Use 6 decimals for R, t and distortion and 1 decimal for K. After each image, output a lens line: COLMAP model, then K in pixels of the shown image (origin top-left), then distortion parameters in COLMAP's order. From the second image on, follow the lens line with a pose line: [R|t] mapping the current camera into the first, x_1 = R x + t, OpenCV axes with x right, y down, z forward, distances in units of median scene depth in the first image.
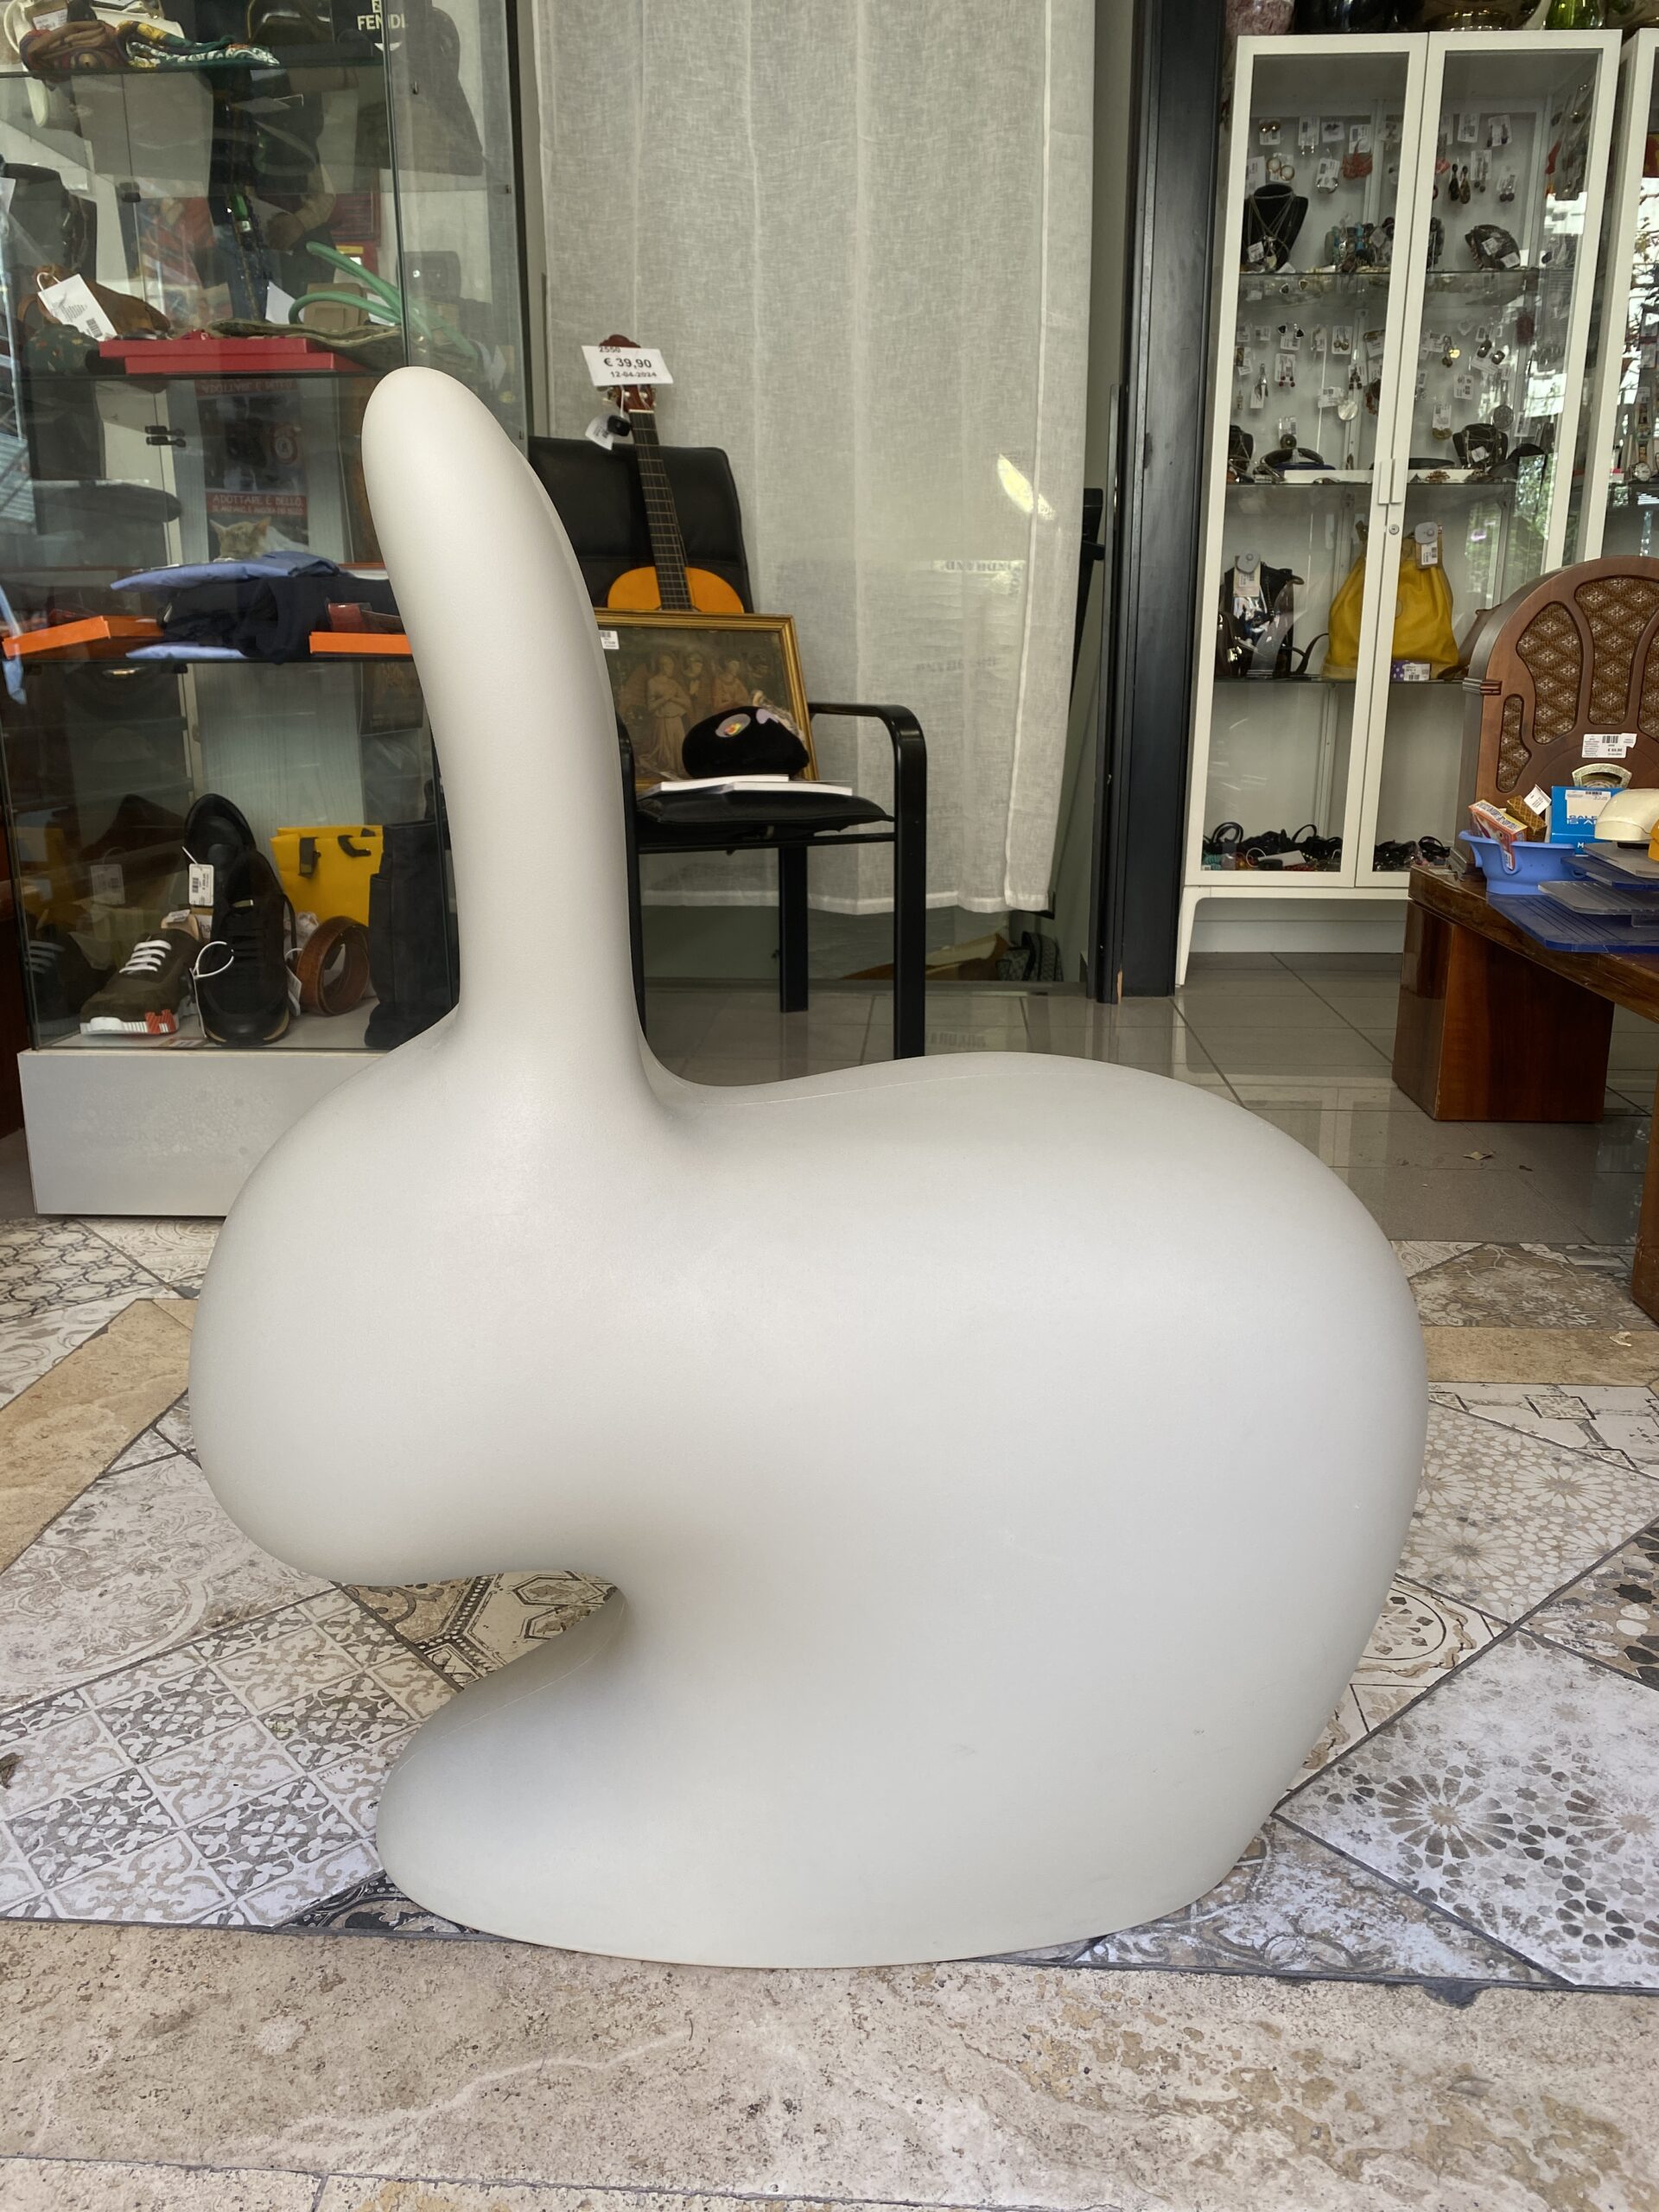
lens RADIAL K [[1666.4, 0, 832.4], [0, 1666.4, 1126.1], [0, 0, 1]] dist [0.009296, -0.014055]
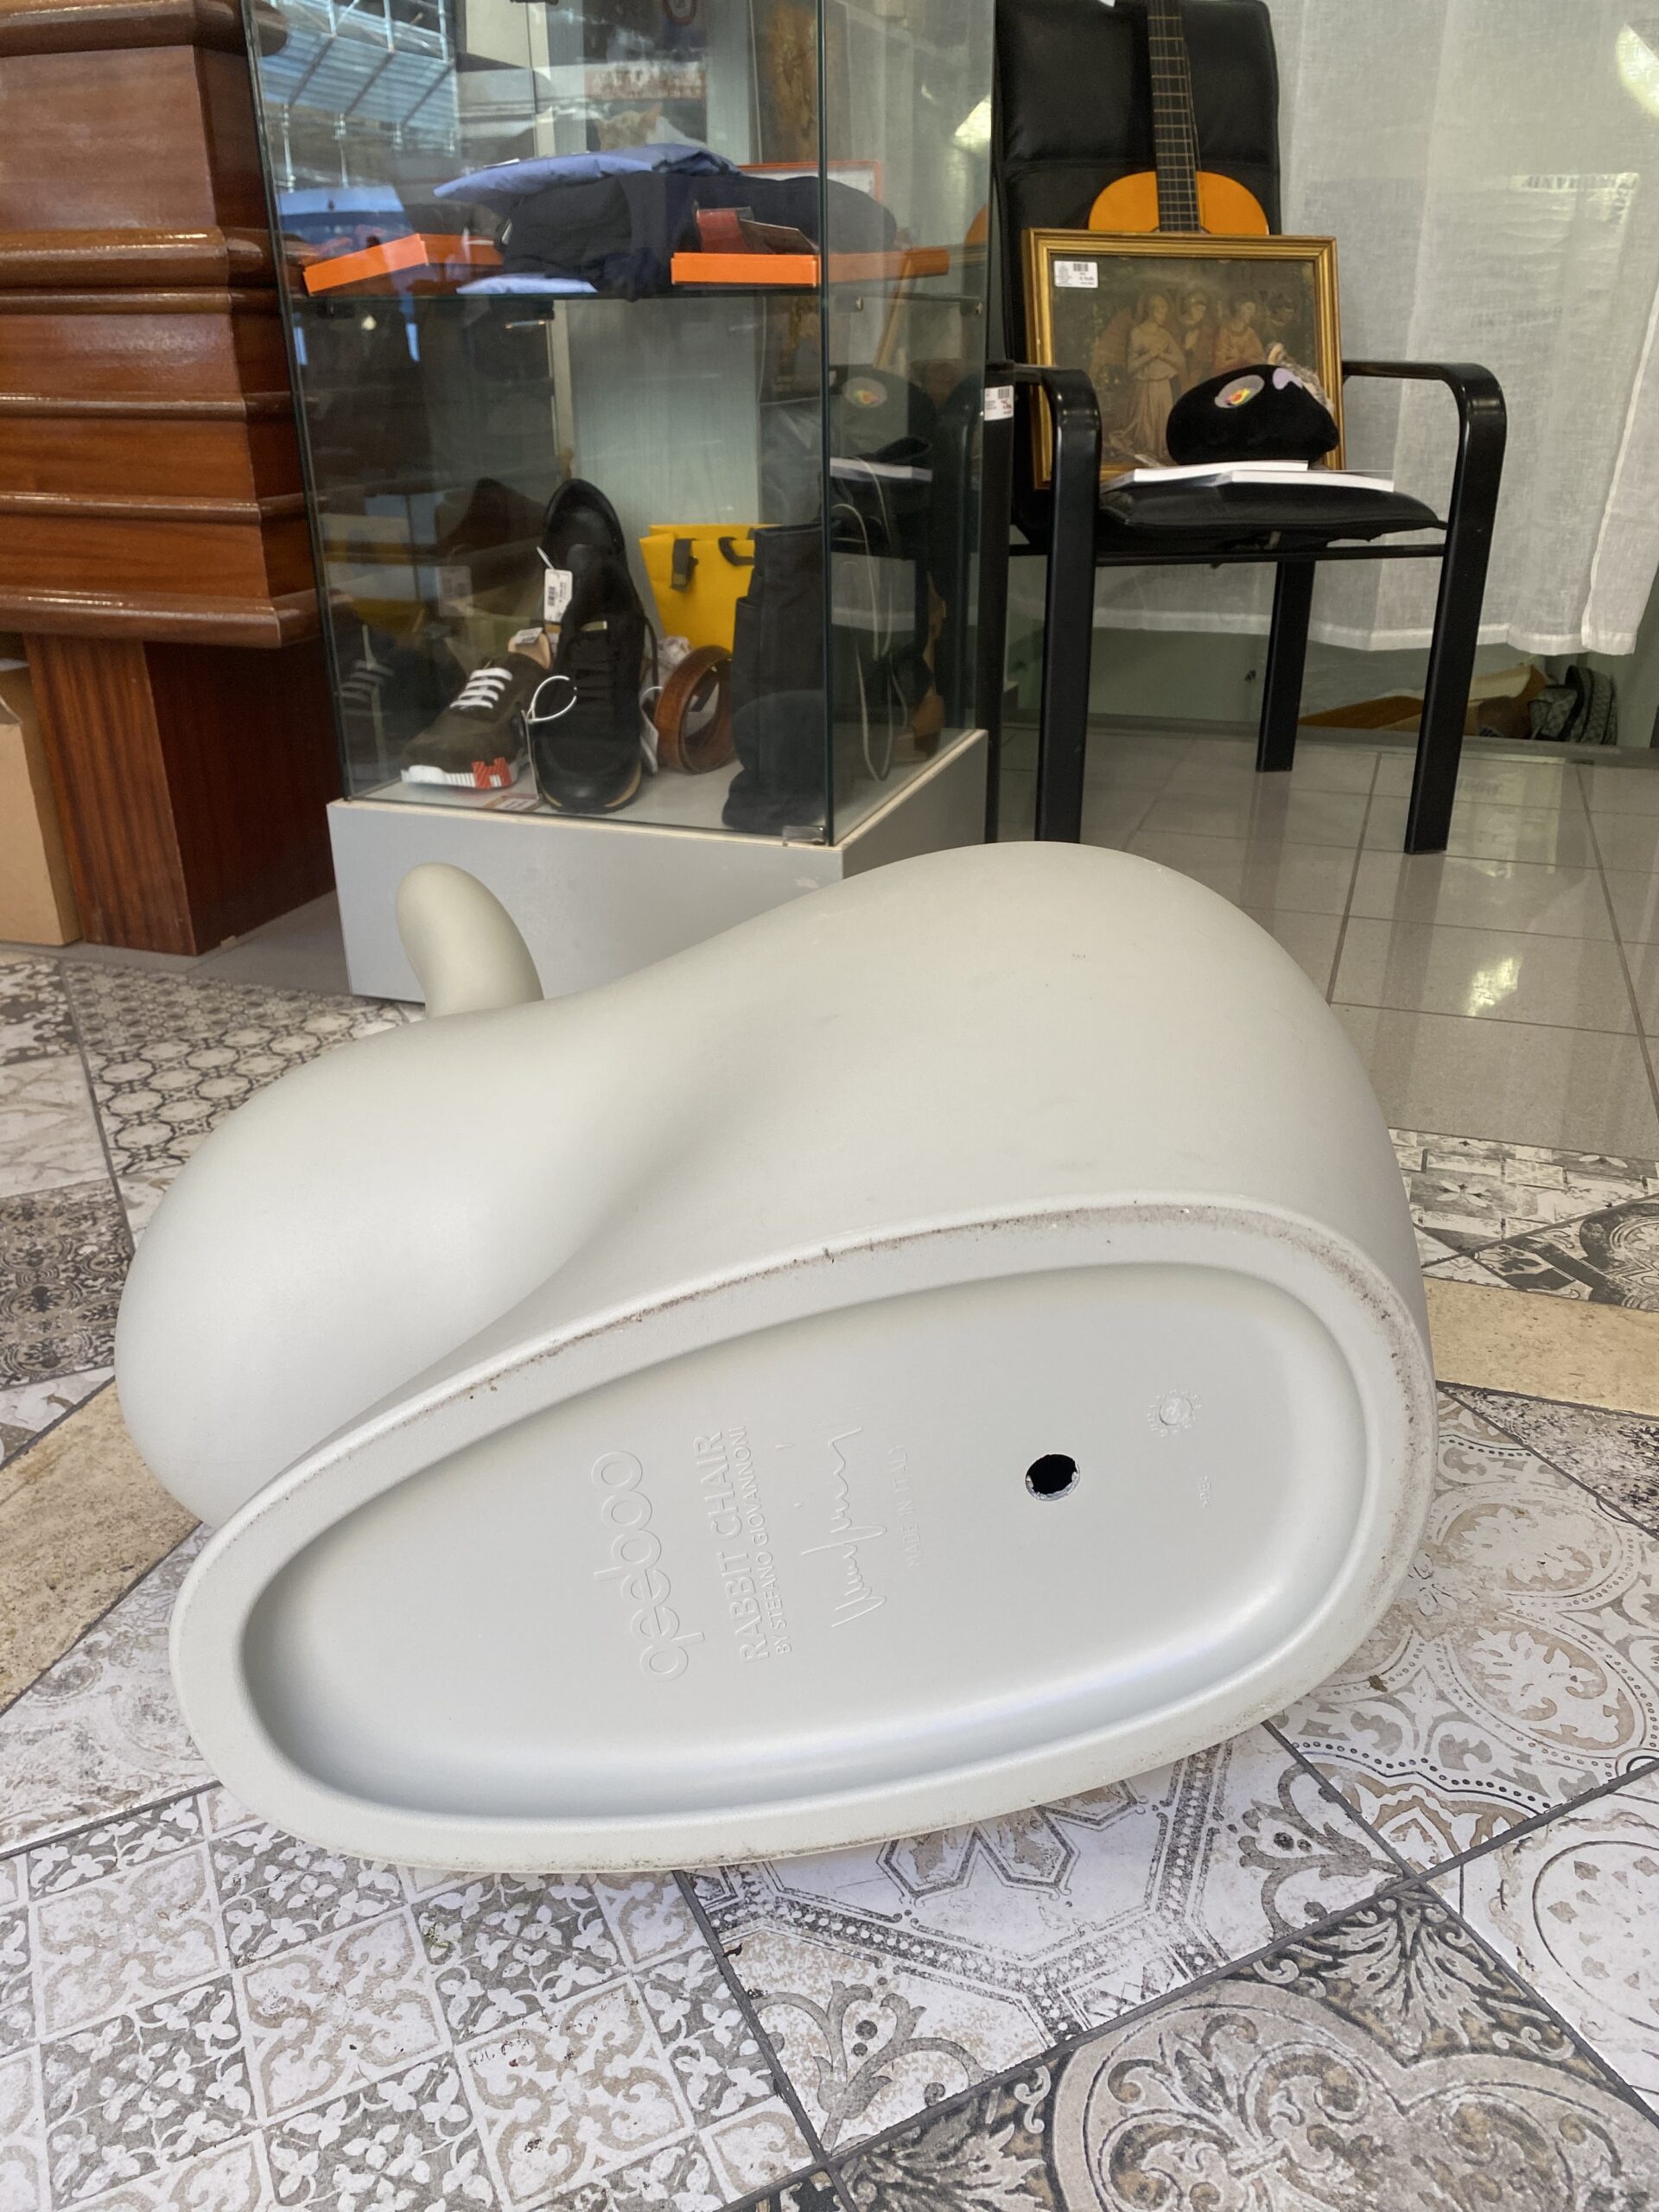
lens RADIAL K [[1666.4, 0, 832.4], [0, 1666.4, 1126.1], [0, 0, 1]] dist [0.009296, -0.014055]
pose [[0.964340, 0.108454, -0.241424, -0.020971], [-0.064657, 0.981084, 0.182463, -0.044809], [0.256647, -0.160347, 0.953111, 0.200246]]
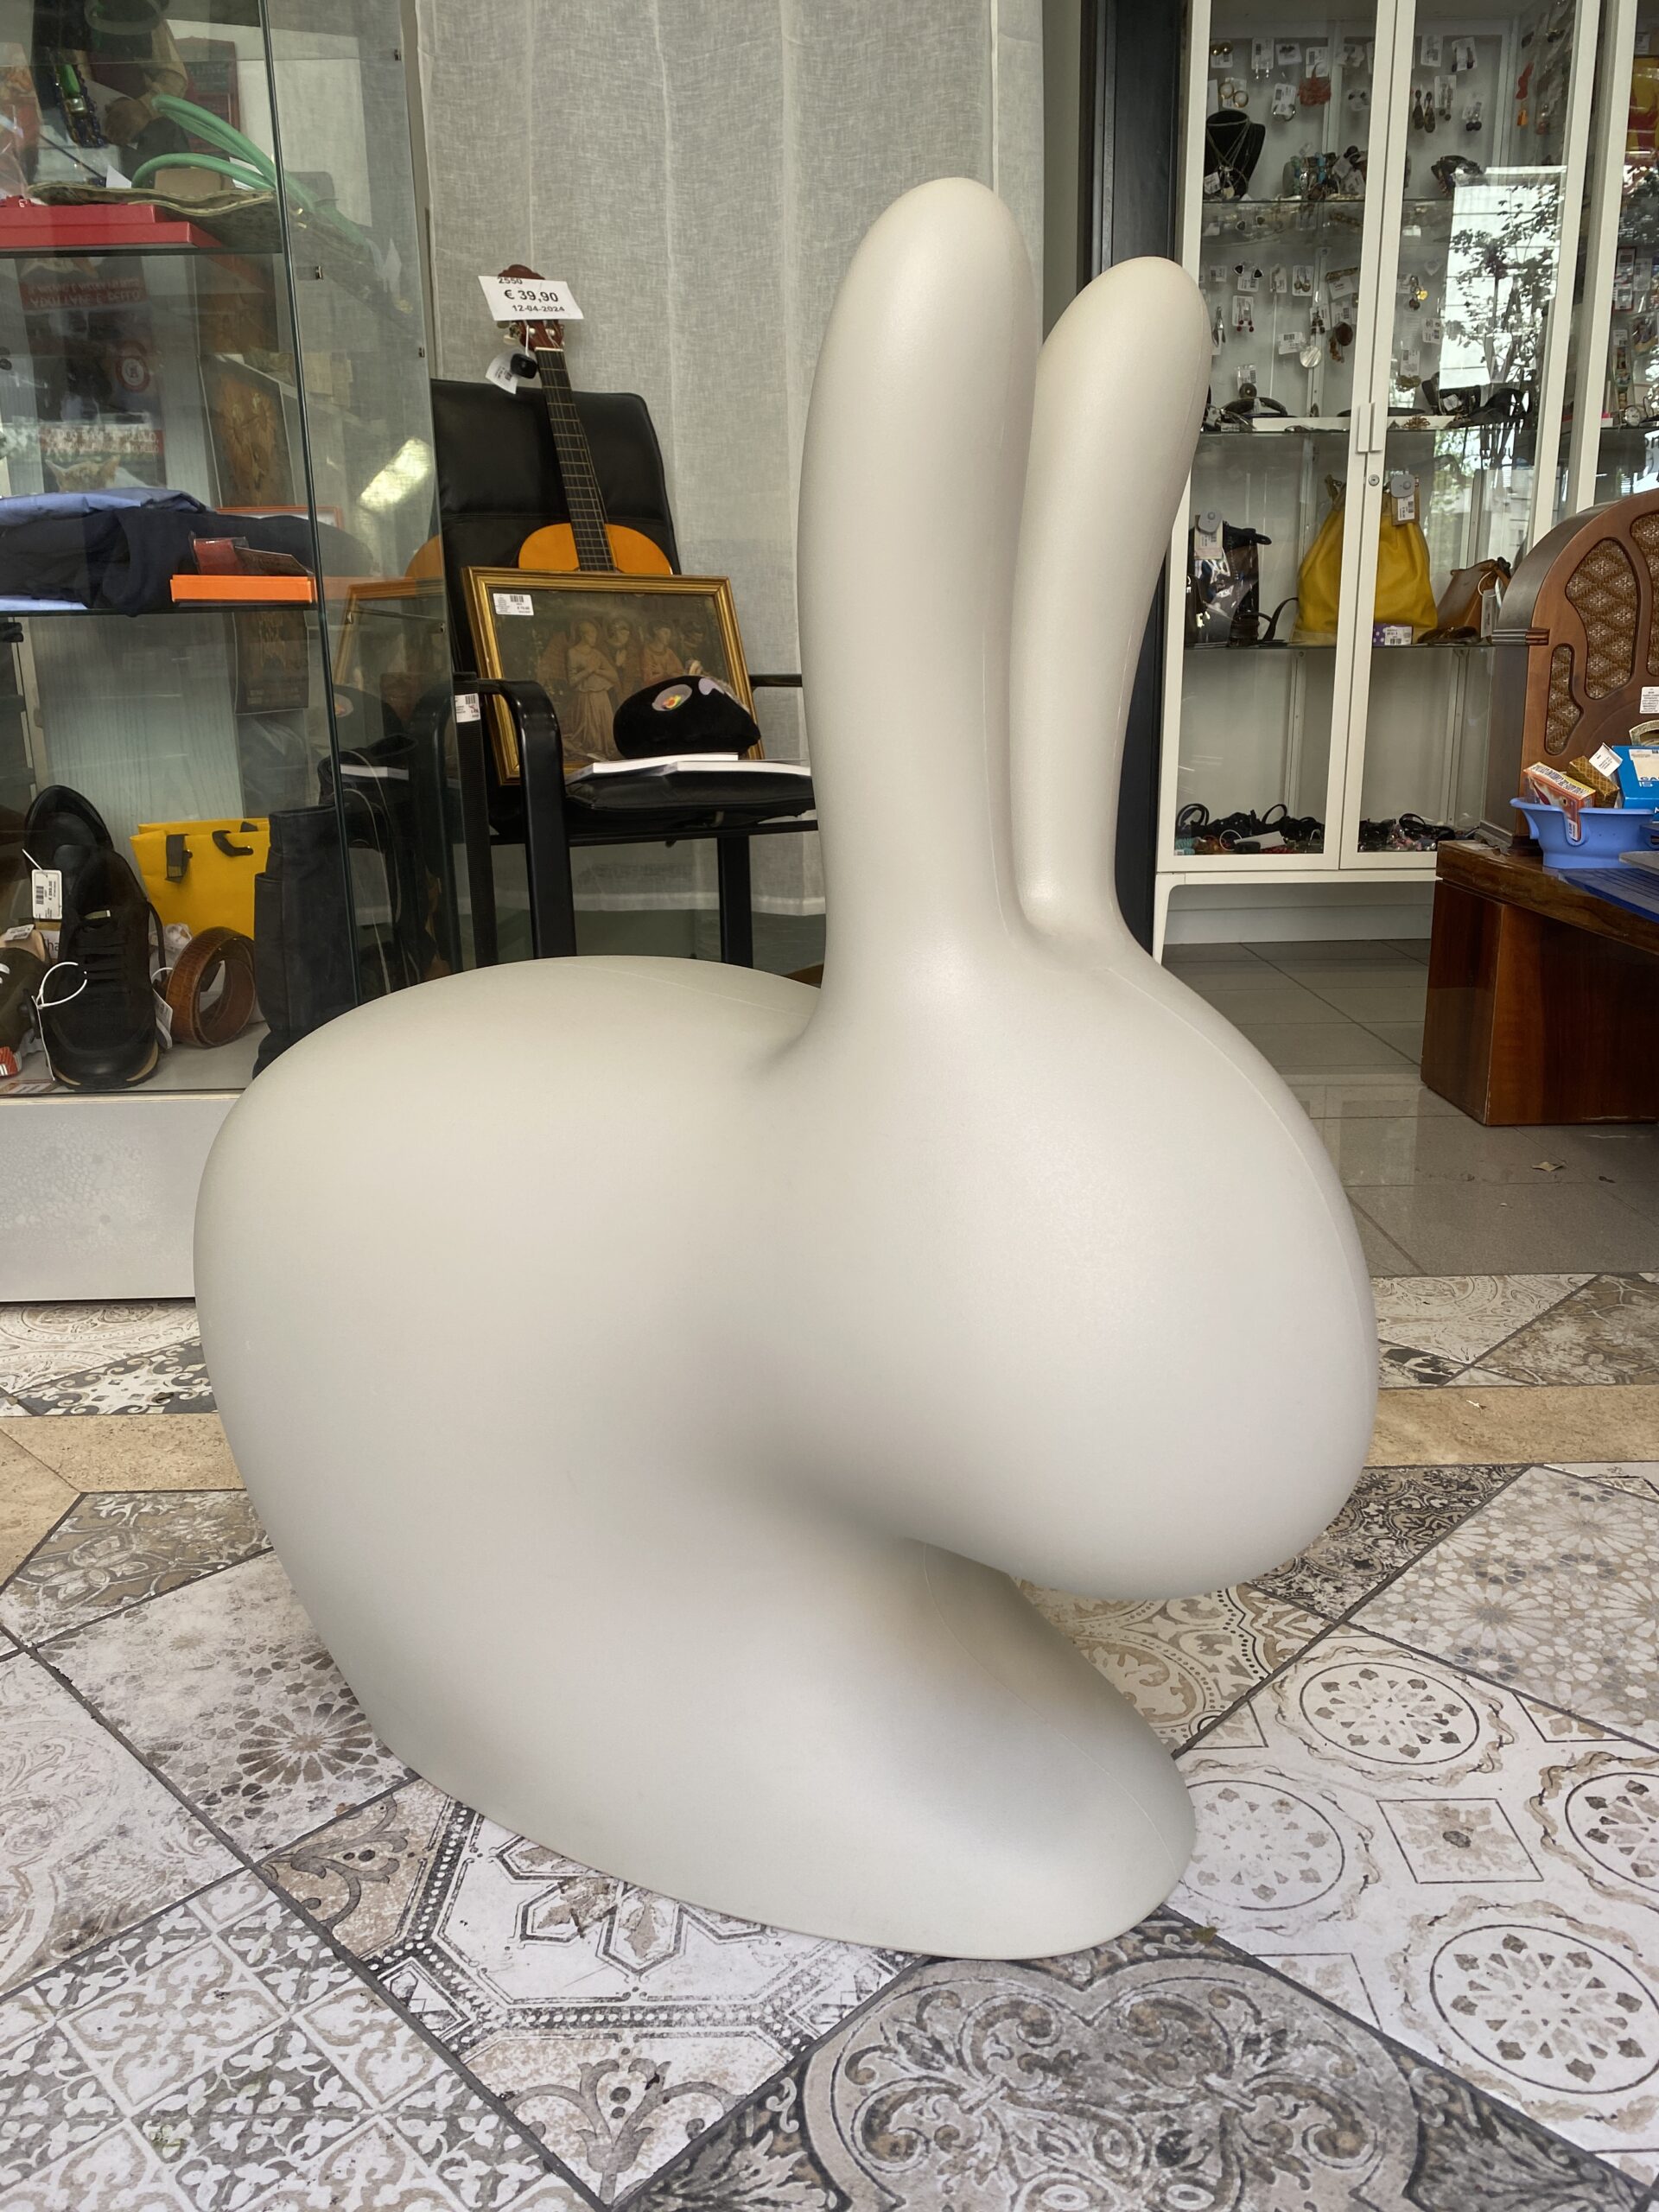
lens RADIAL K [[1672.1, 0, 829.5], [0, 1672.1, 1106.0], [0, 0, 1]] dist [0.000520, 0.004566]
pose [[0.997499, -0.032516, 0.062749, -0.043260], [0.033370, 0.999364, -0.012607, -0.015072], [-0.062300, 0.014669, 0.997950, 0.140183]]
